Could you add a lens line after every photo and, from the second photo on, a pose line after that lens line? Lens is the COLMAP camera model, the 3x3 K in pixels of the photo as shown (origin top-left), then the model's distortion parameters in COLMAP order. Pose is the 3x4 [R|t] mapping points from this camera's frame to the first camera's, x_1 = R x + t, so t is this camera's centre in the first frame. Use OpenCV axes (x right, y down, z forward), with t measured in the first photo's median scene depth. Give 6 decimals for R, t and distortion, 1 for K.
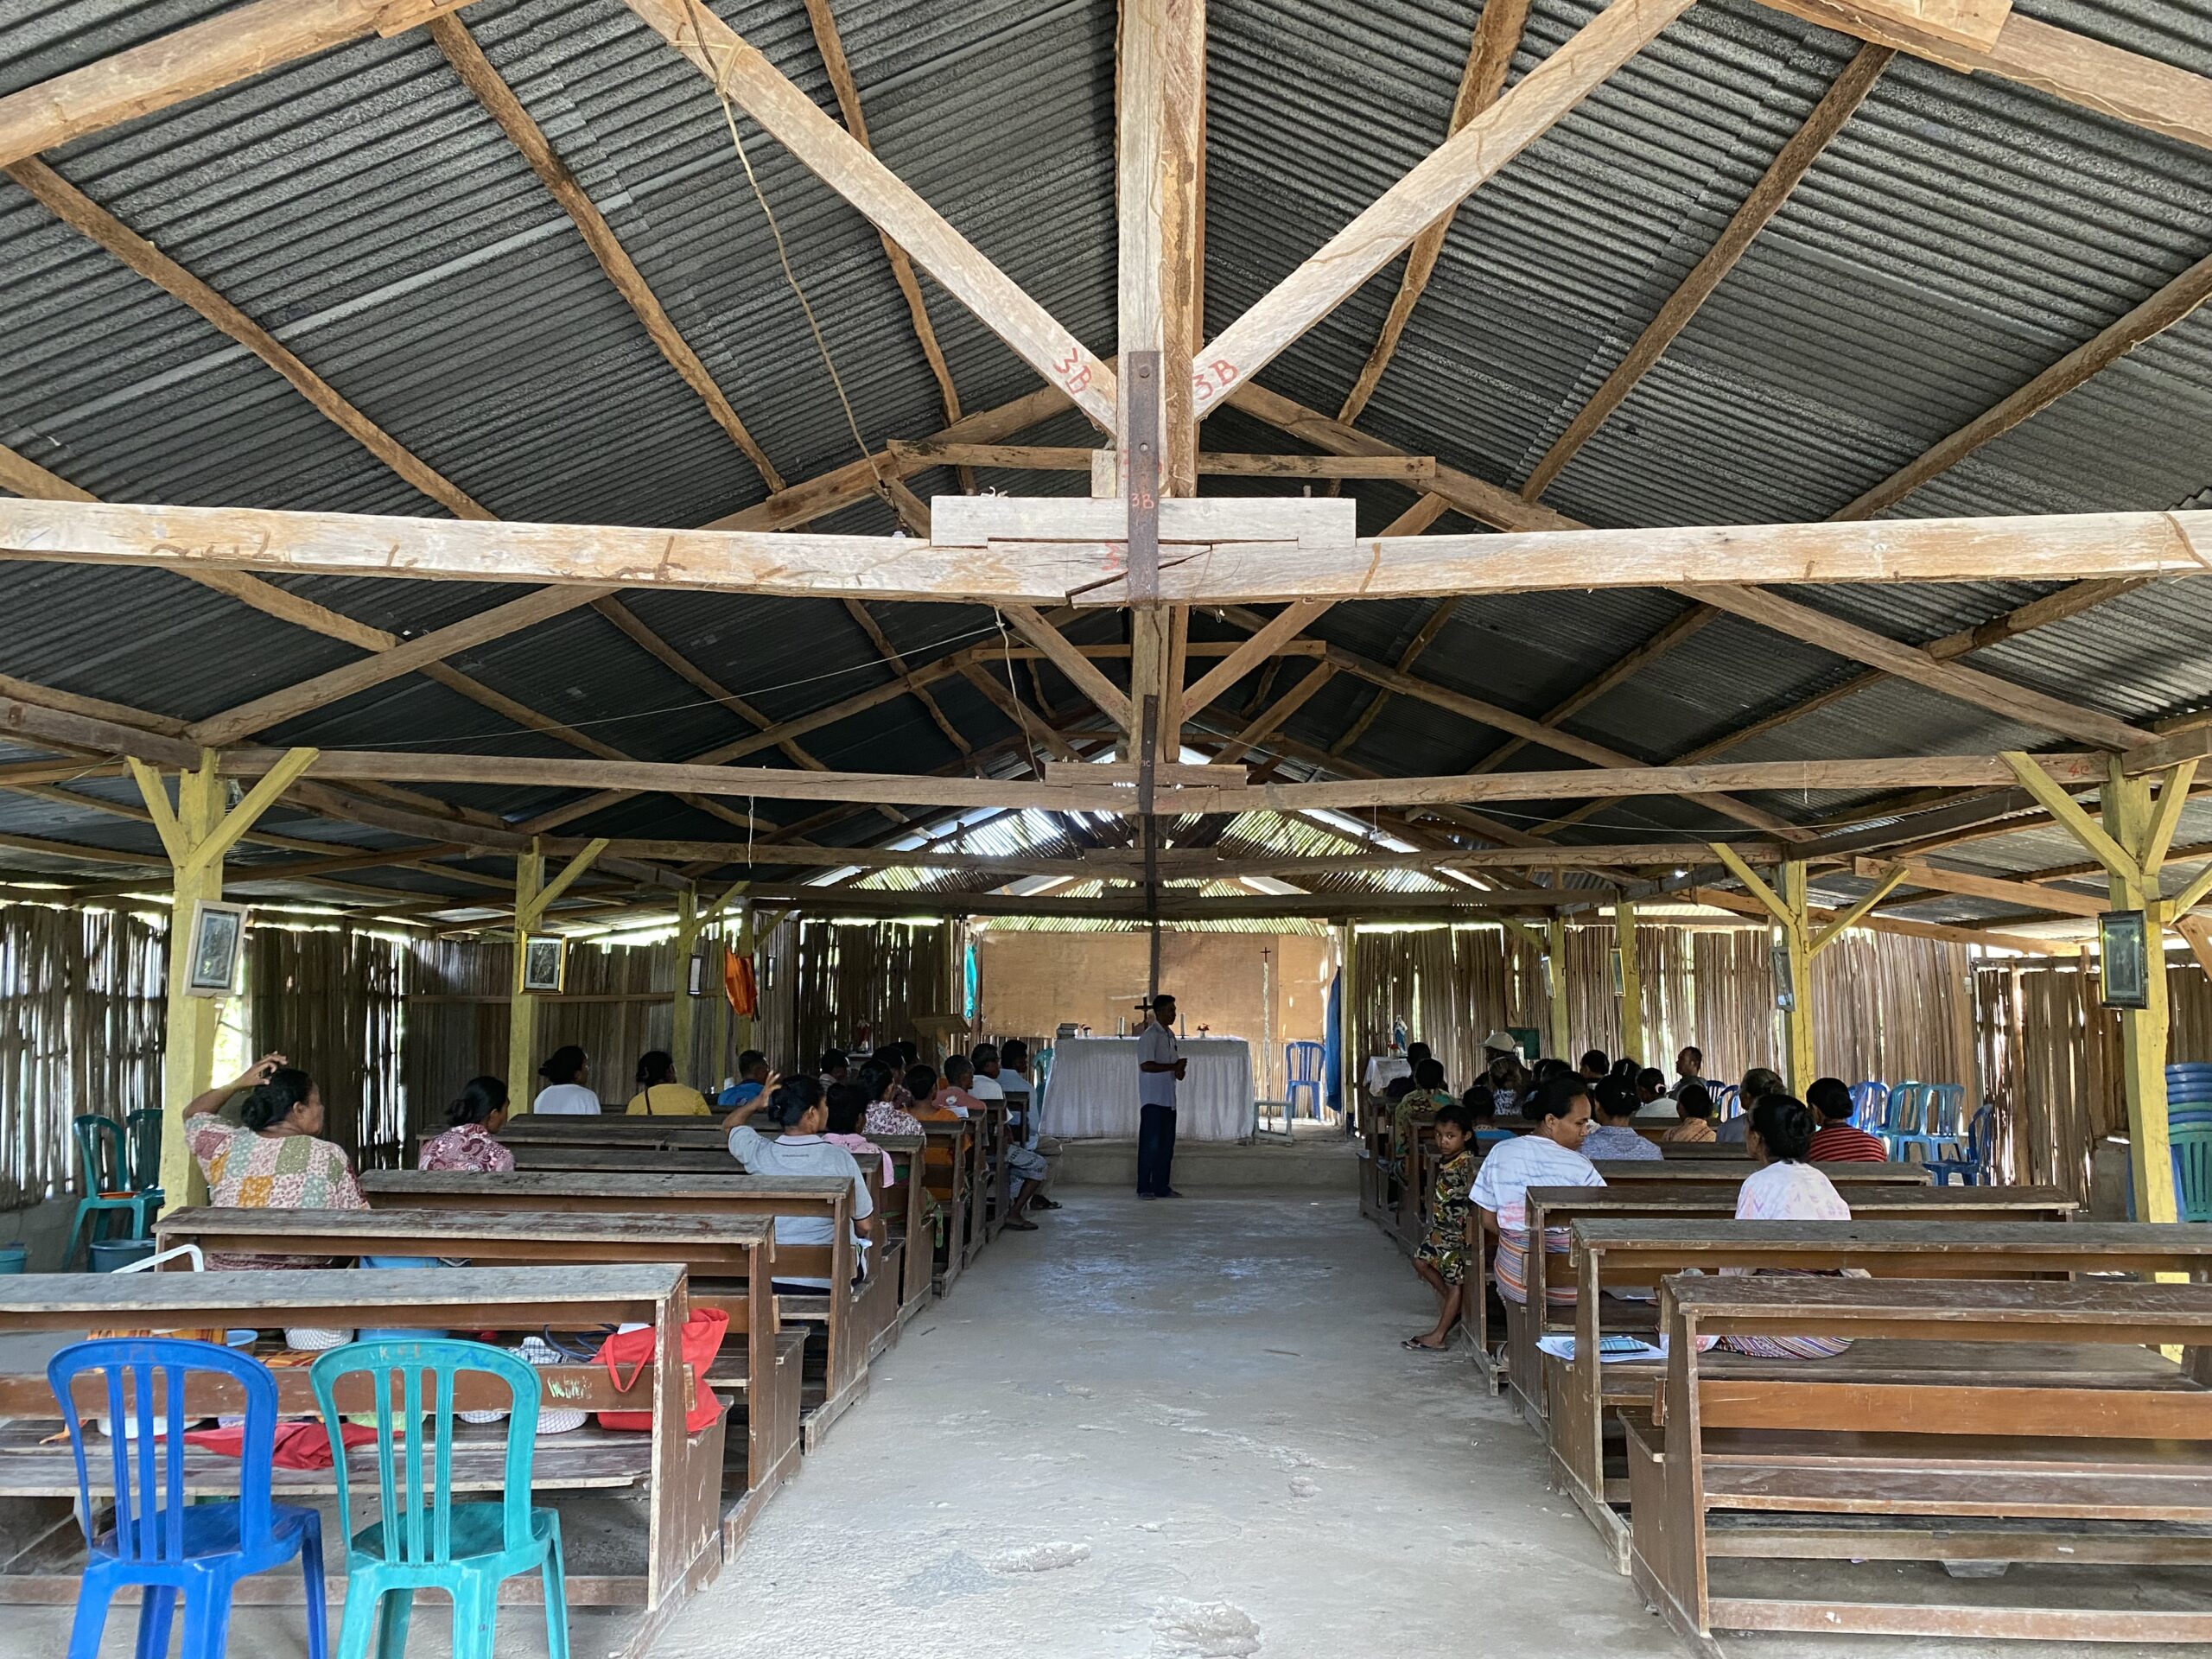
lens RADIAL K [[1690.0, 0, 1080.2], [0, 1690.0, 818.3], [0, 0, 1]] dist [0.078237, -0.123604]
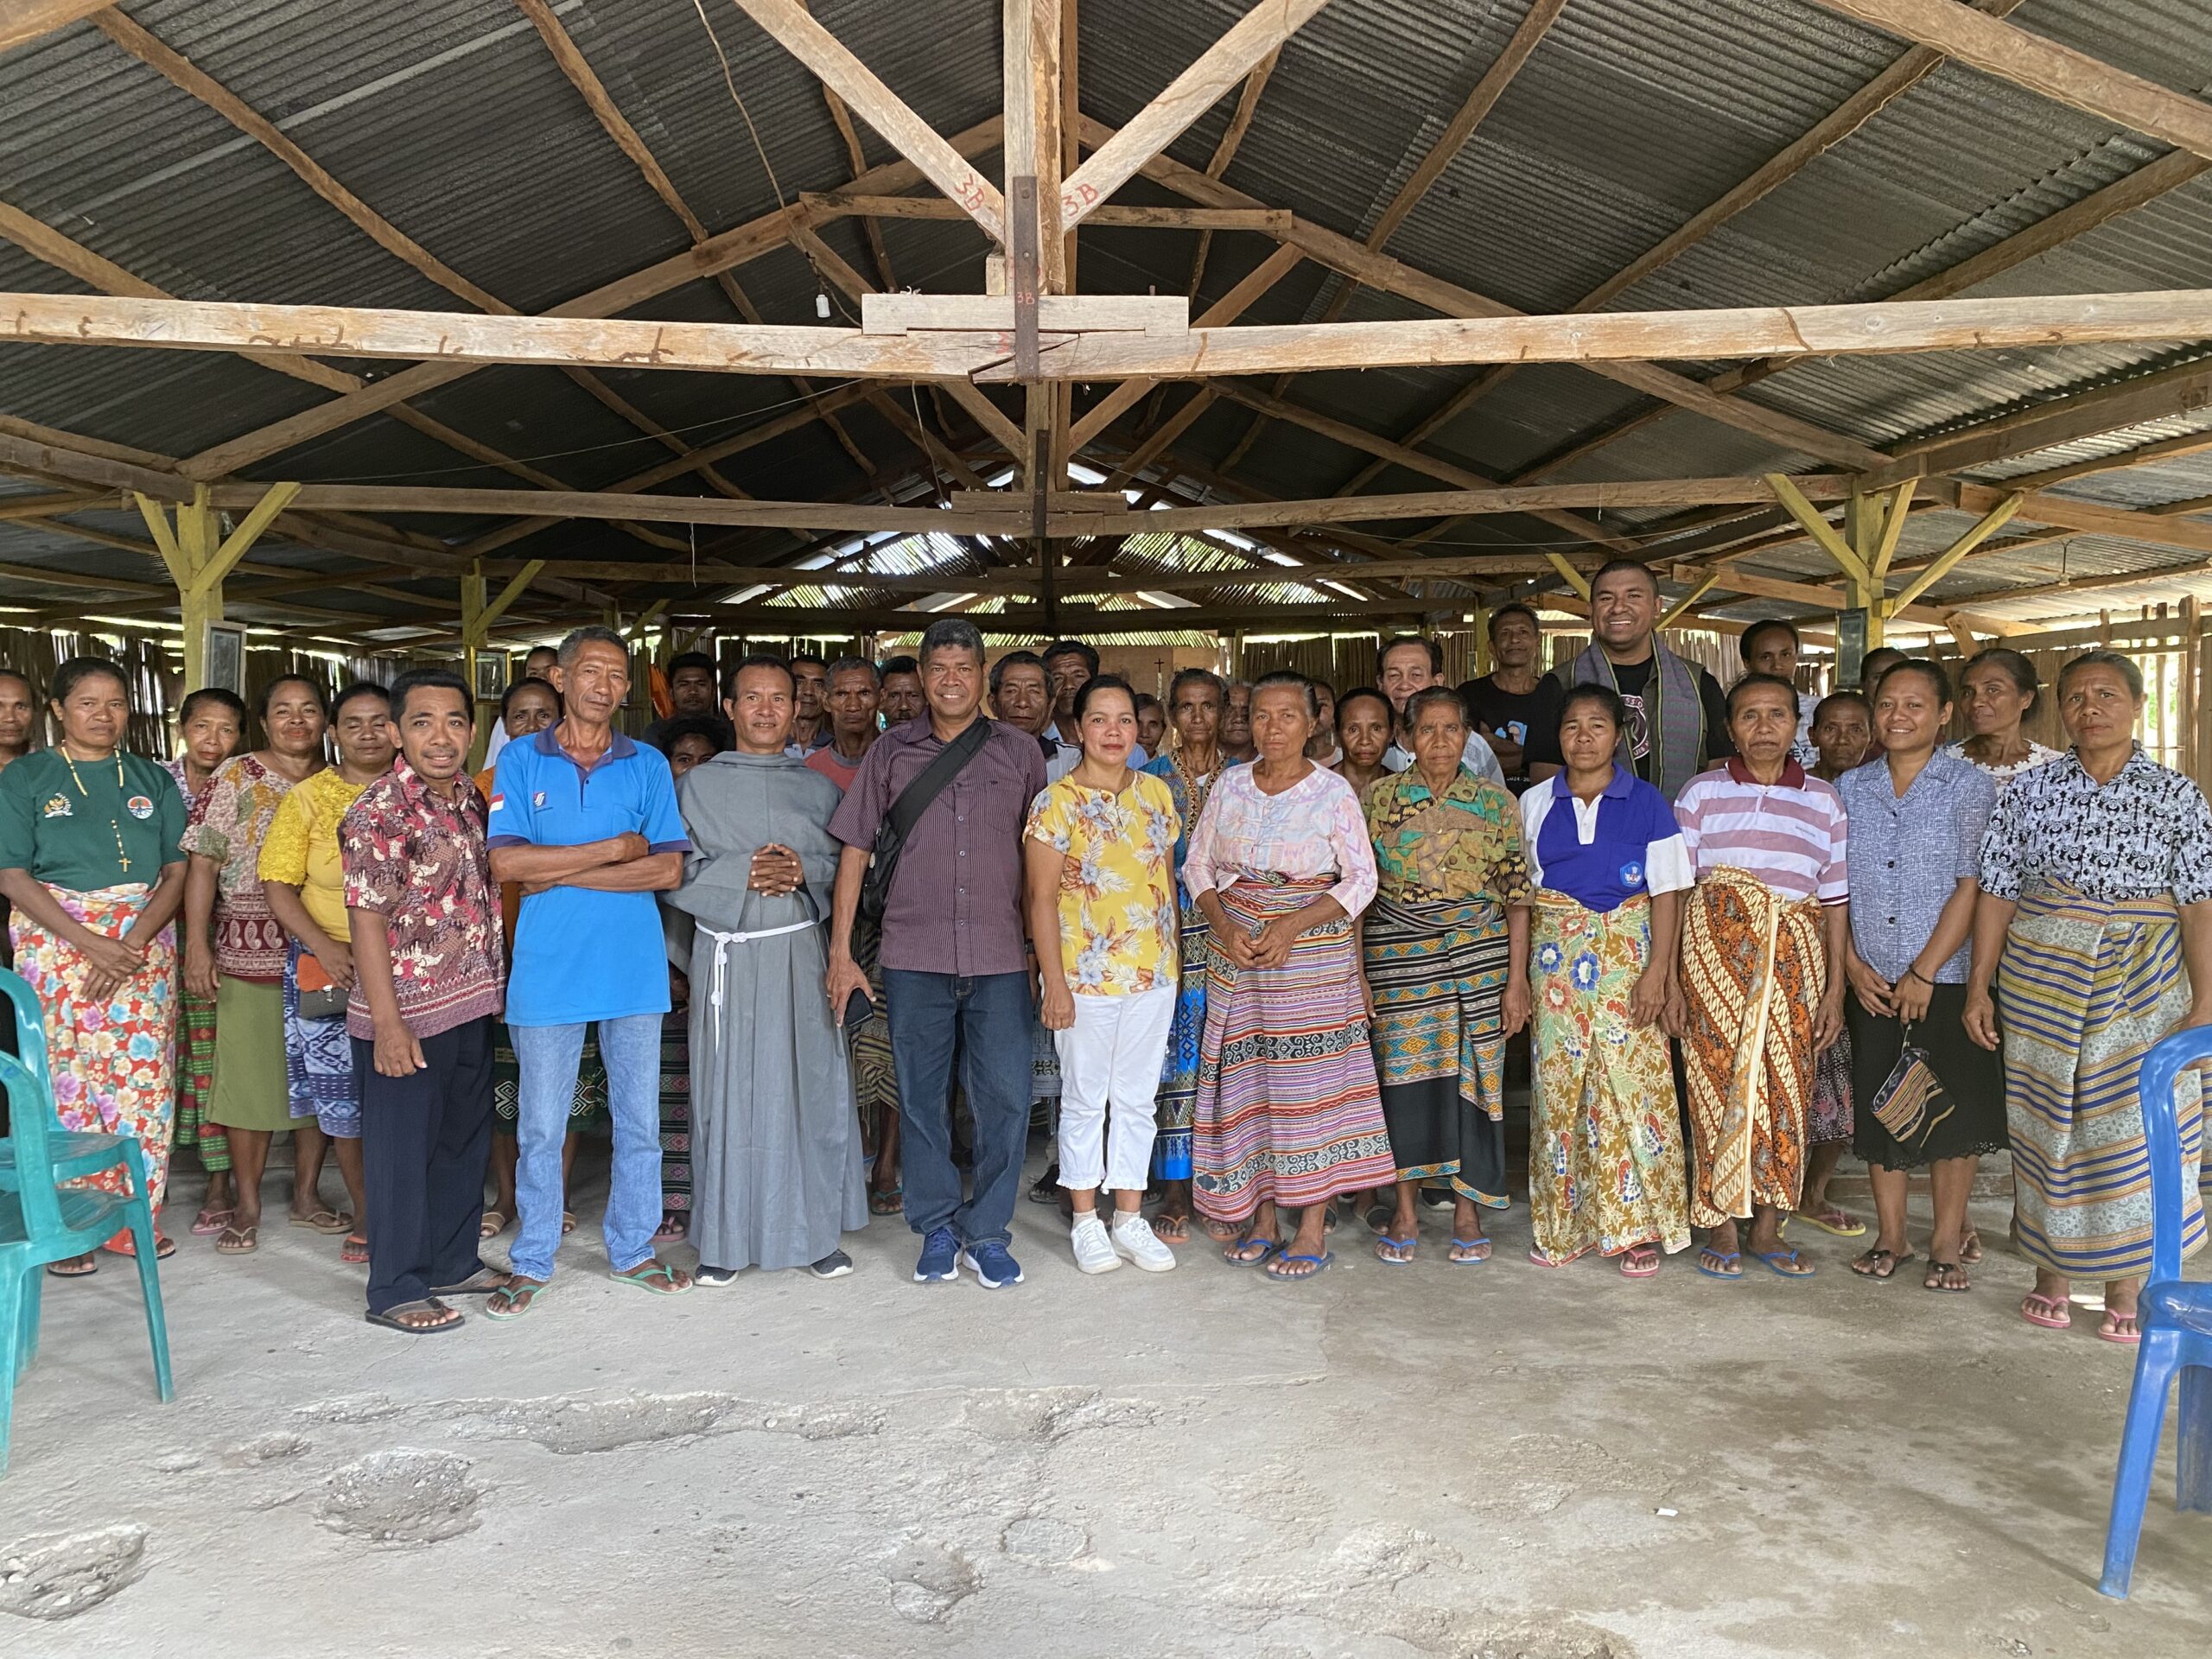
lens RADIAL K [[1690.0, 0, 1080.2], [0, 1690.0, 818.3], [0, 0, 1]] dist [0.078237, -0.123604]
pose [[0.998321, -0.018747, 0.054799, -0.000315], [0.009379, 0.986003, 0.166462, -0.006287], [-0.057152, -0.165669, 0.984524, -0.196876]]
